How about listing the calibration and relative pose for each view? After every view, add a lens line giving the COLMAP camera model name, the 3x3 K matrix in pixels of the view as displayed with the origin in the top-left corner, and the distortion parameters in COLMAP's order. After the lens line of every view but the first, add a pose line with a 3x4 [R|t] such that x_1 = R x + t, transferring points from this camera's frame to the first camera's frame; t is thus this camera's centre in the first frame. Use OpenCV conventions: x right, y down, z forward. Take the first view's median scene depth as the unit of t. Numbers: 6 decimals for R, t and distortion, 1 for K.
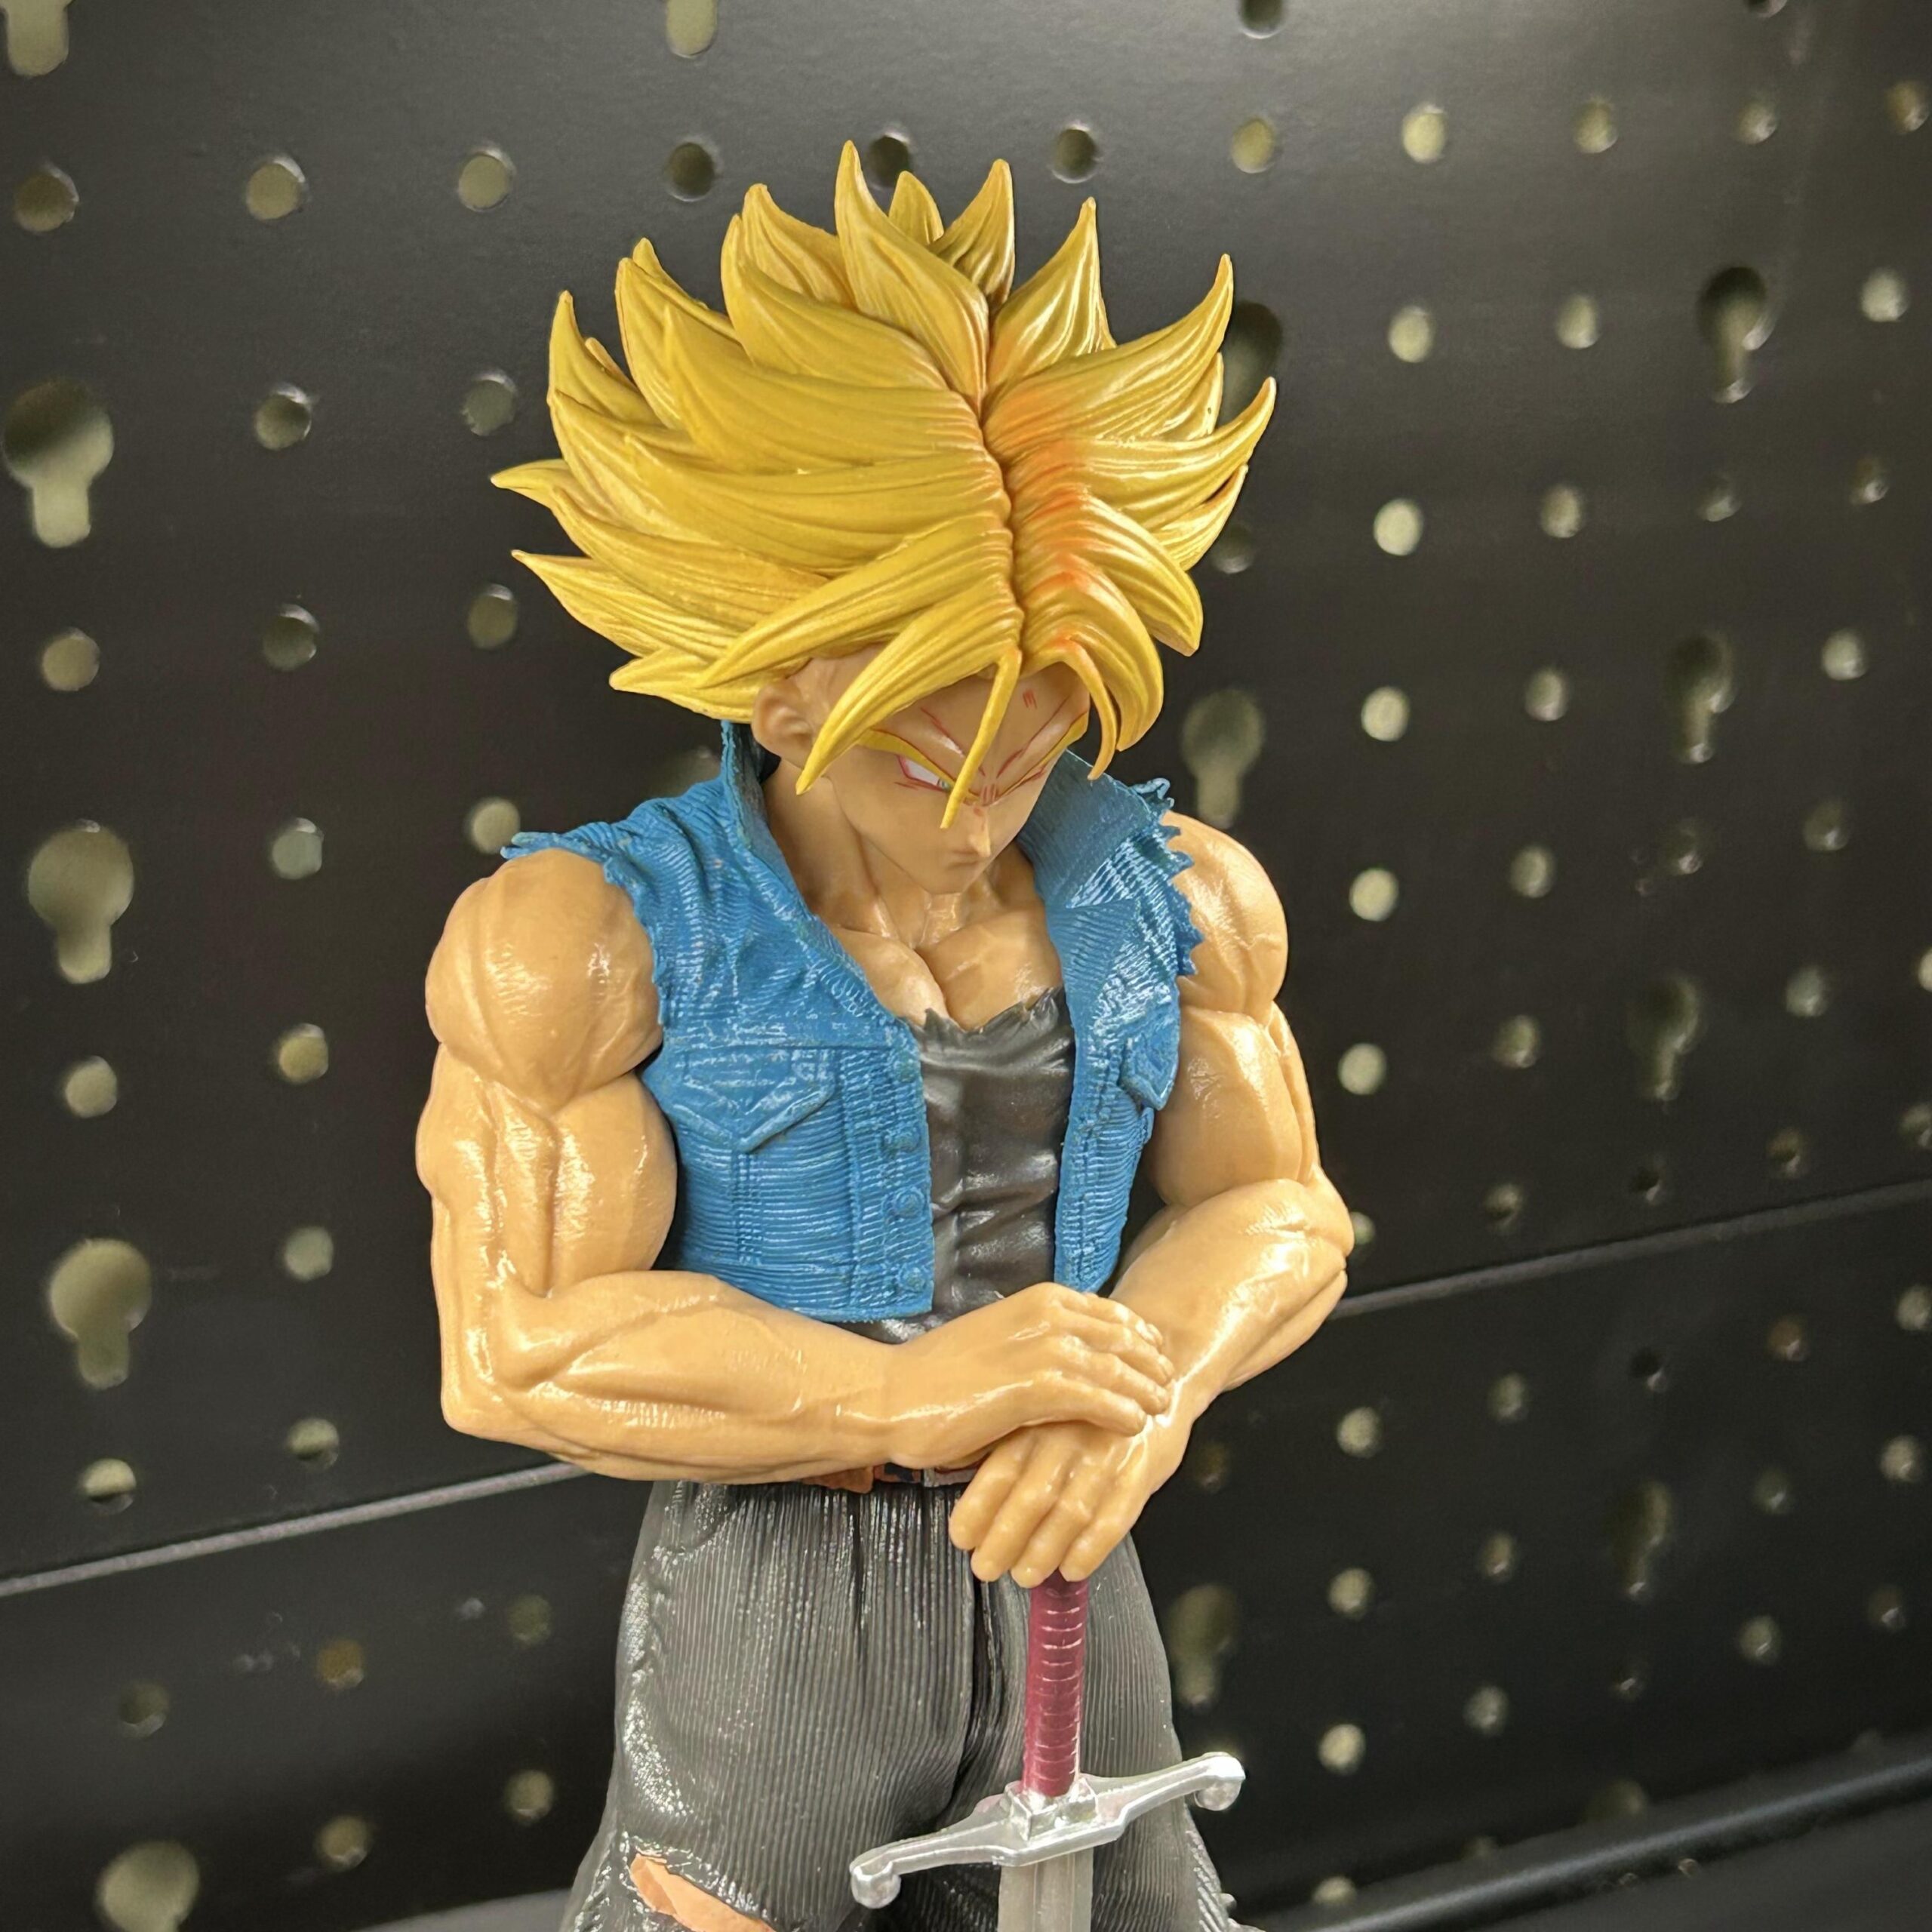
lens RADIAL K [[4039.8, 0, 966.0], [0, 4039.8, 966.0], [0, 0, 1]] dist [0.233788, -1.209708]
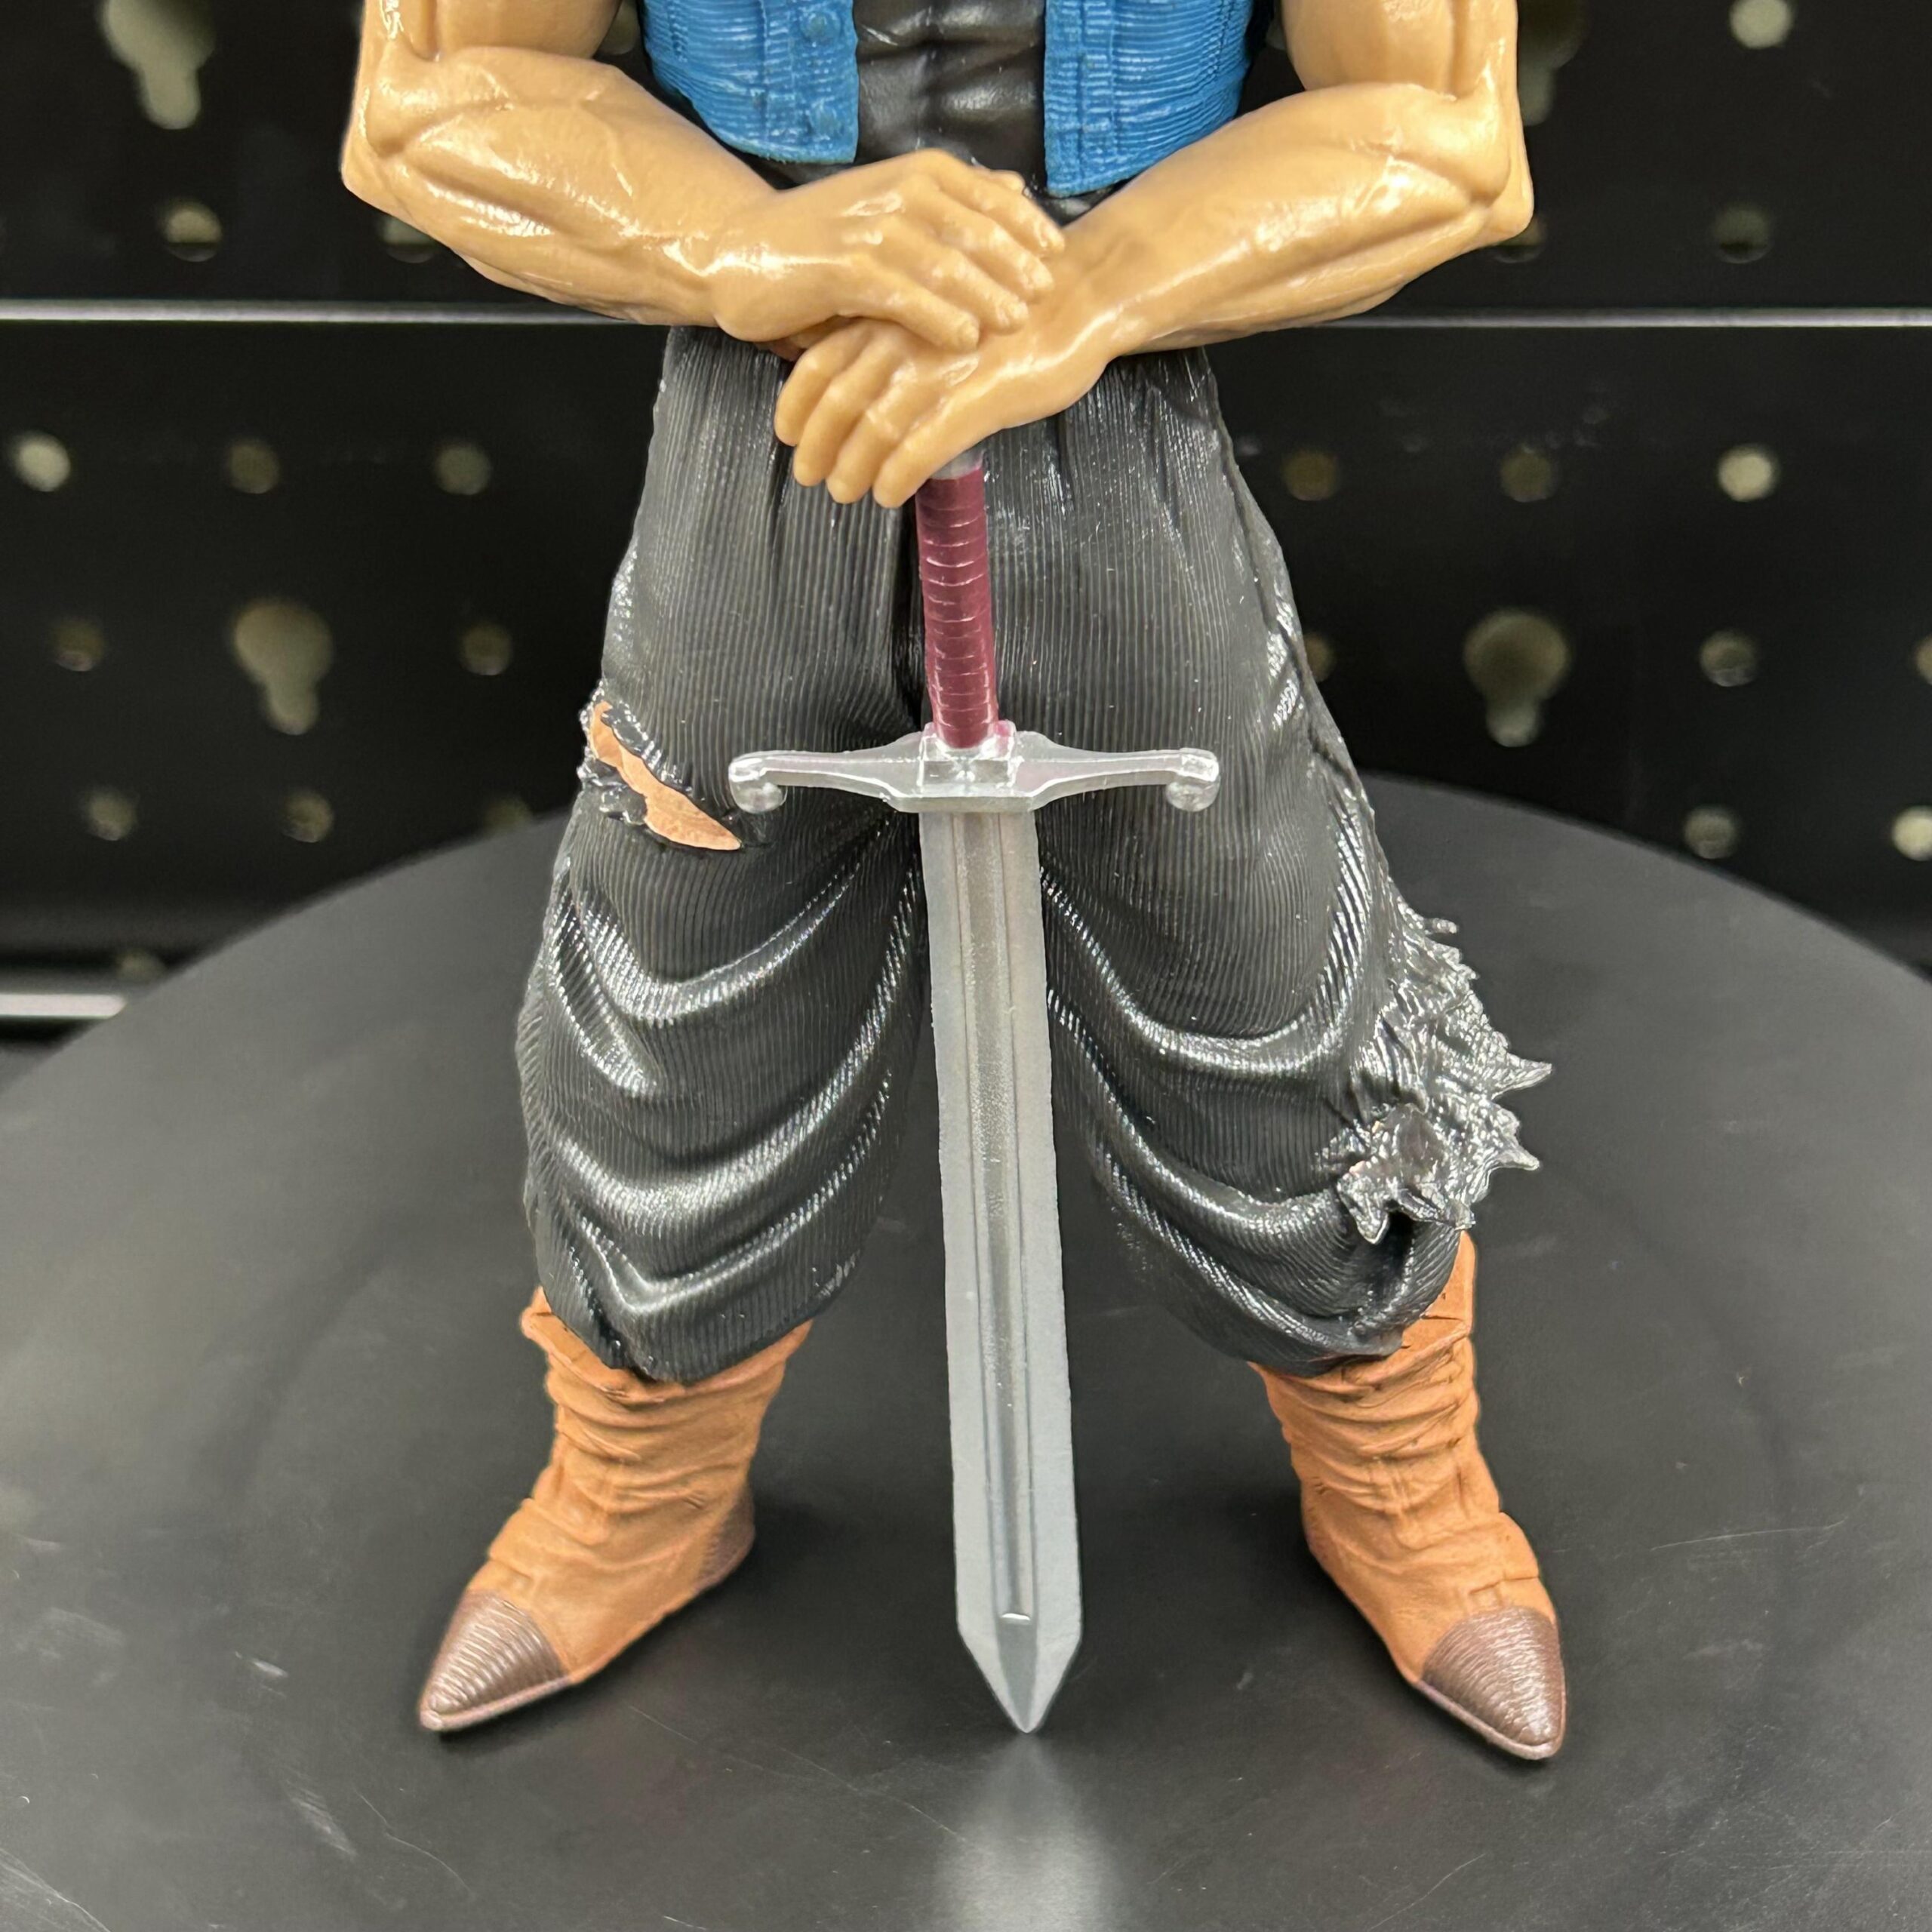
lens RADIAL K [[3986.2, 0, 972.1], [0, 3986.2, 967.3], [0, 0, 1]] dist [0.246569, -1.274669]
pose [[0.846159, 0.274167, -0.456998, 0.448335], [-0.127756, 0.936869, 0.325508, -0.033460], [0.517390, -0.217047, 0.827767, 0.291450]]
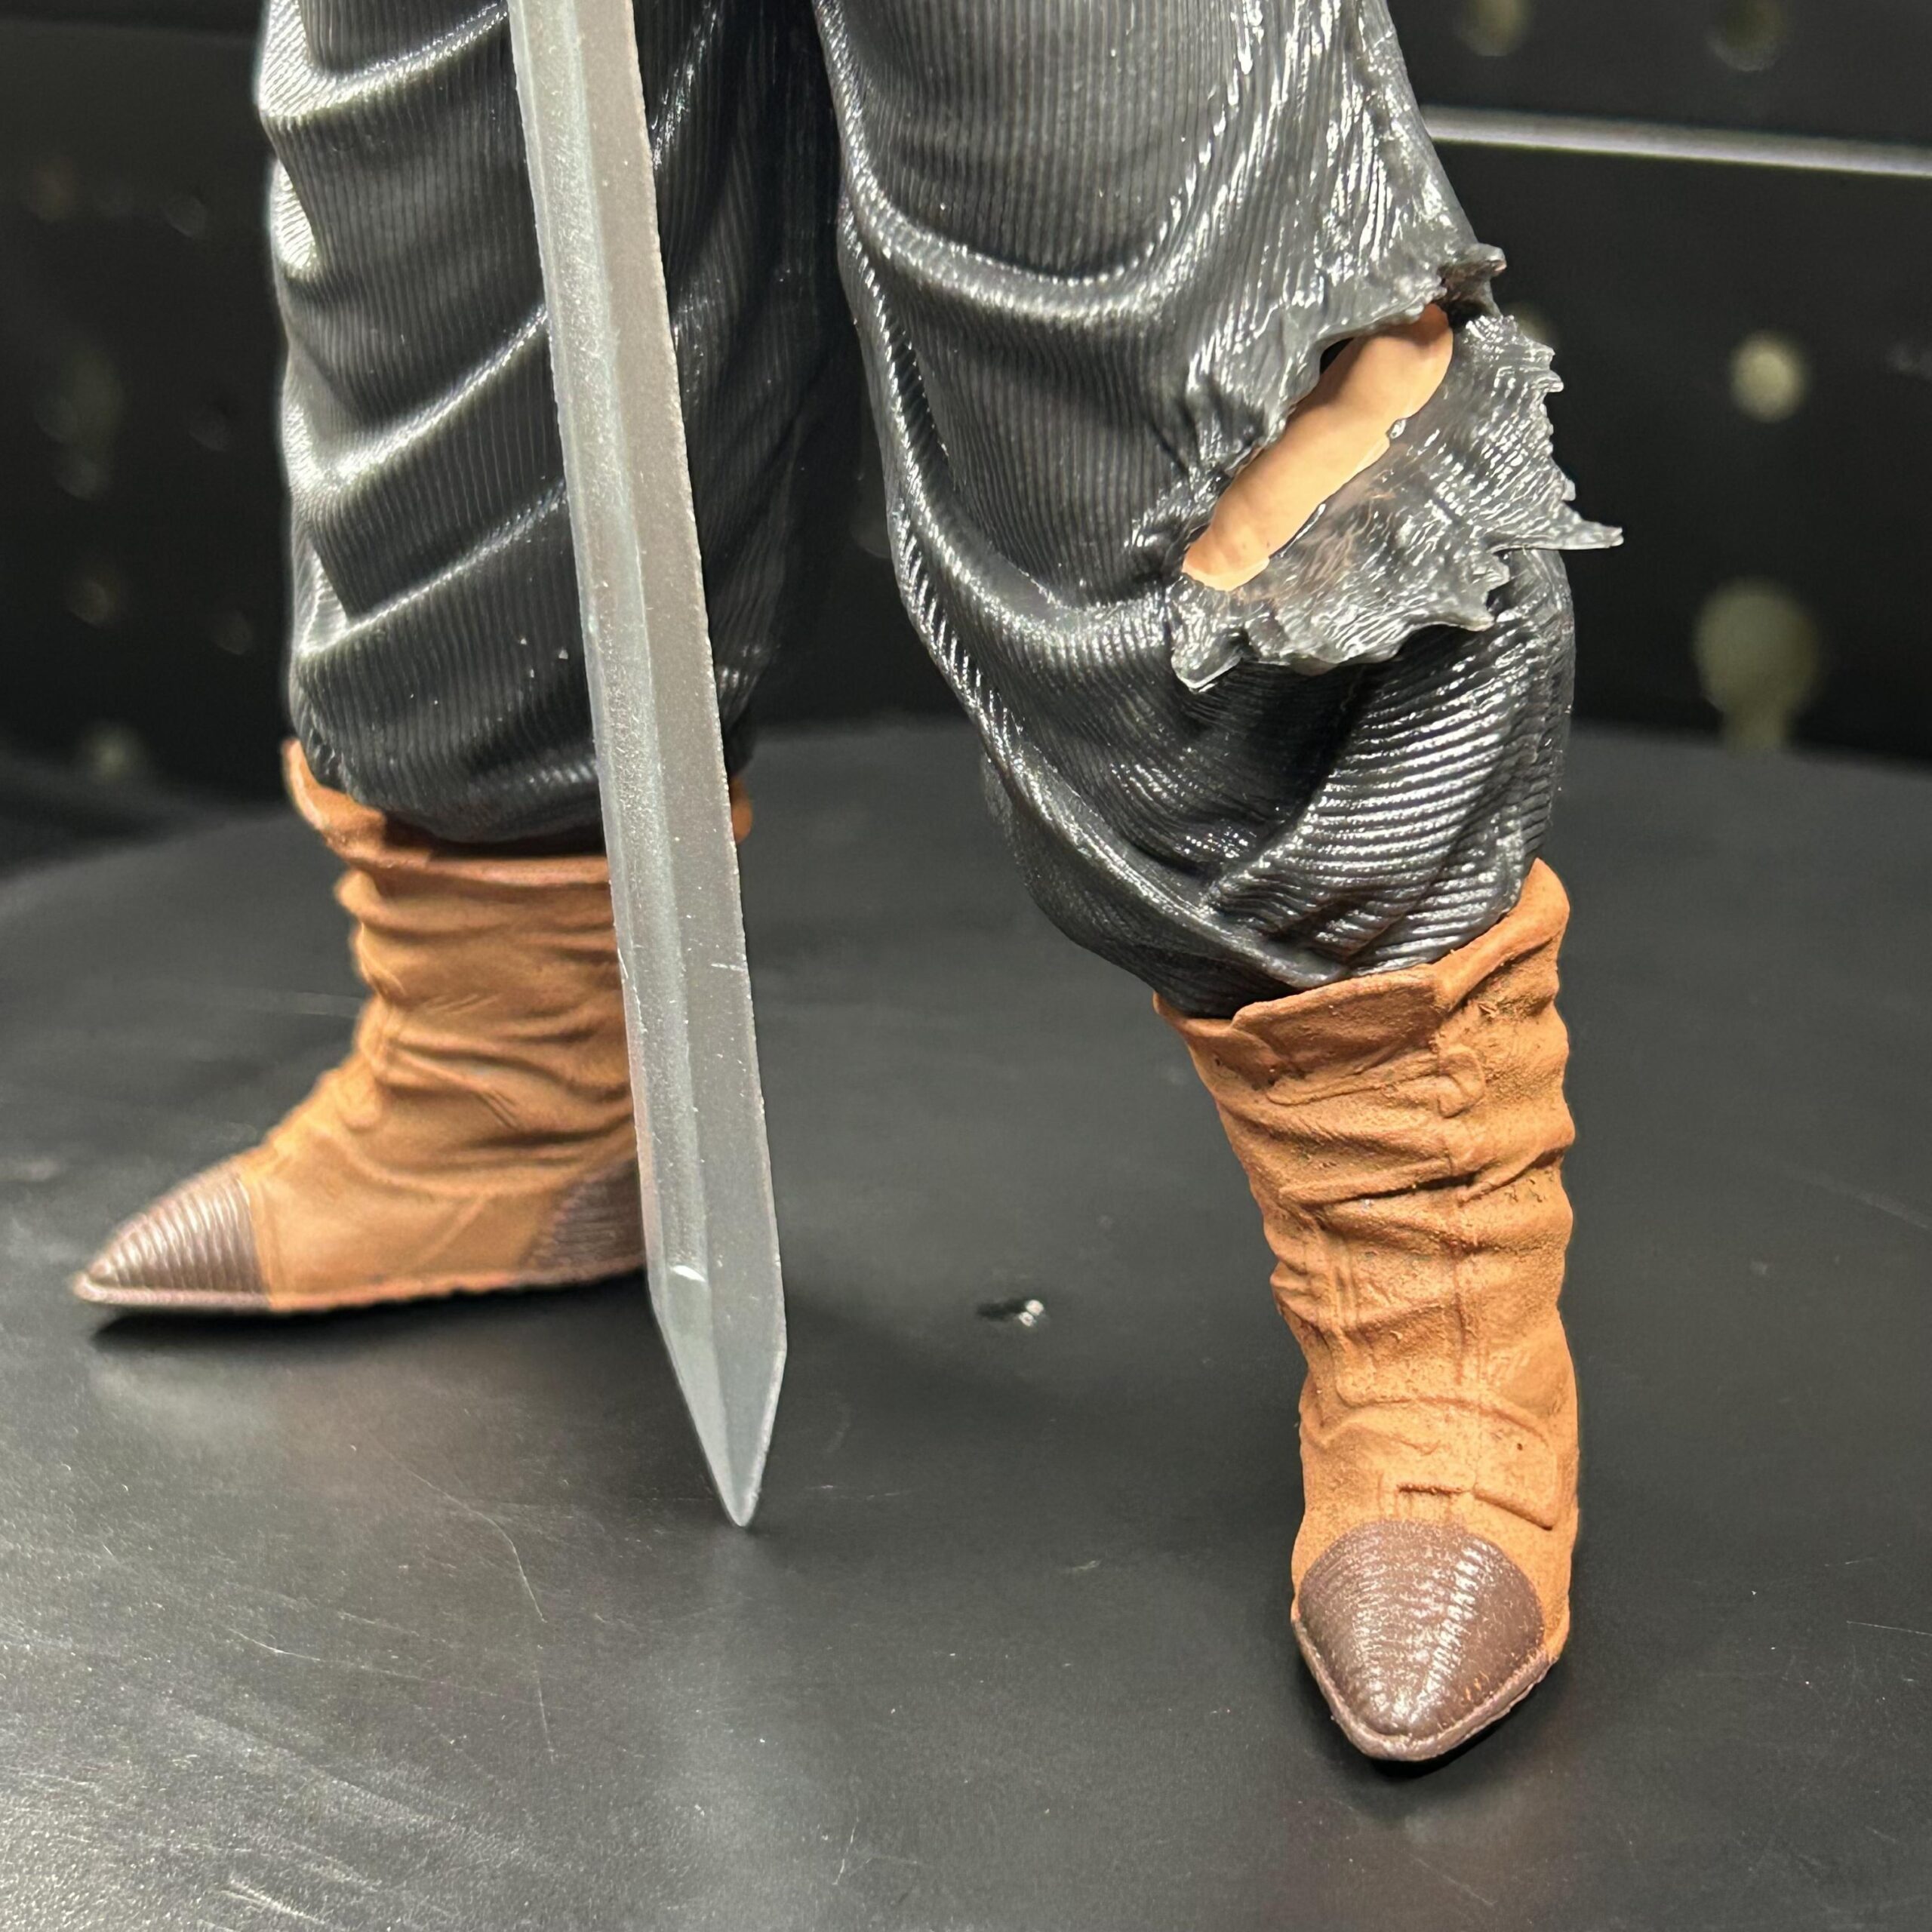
lens RADIAL K [[4039.8, 0, 966.0], [0, 4039.8, 966.0], [0, 0, 1]] dist [0.233788, -1.209708]
pose [[0.408642, 0.283014, -0.867707, 0.631913], [-0.257003, 0.947920, 0.188142, 0.285059], [0.875763, 0.146120, 0.460095, 0.863797]]
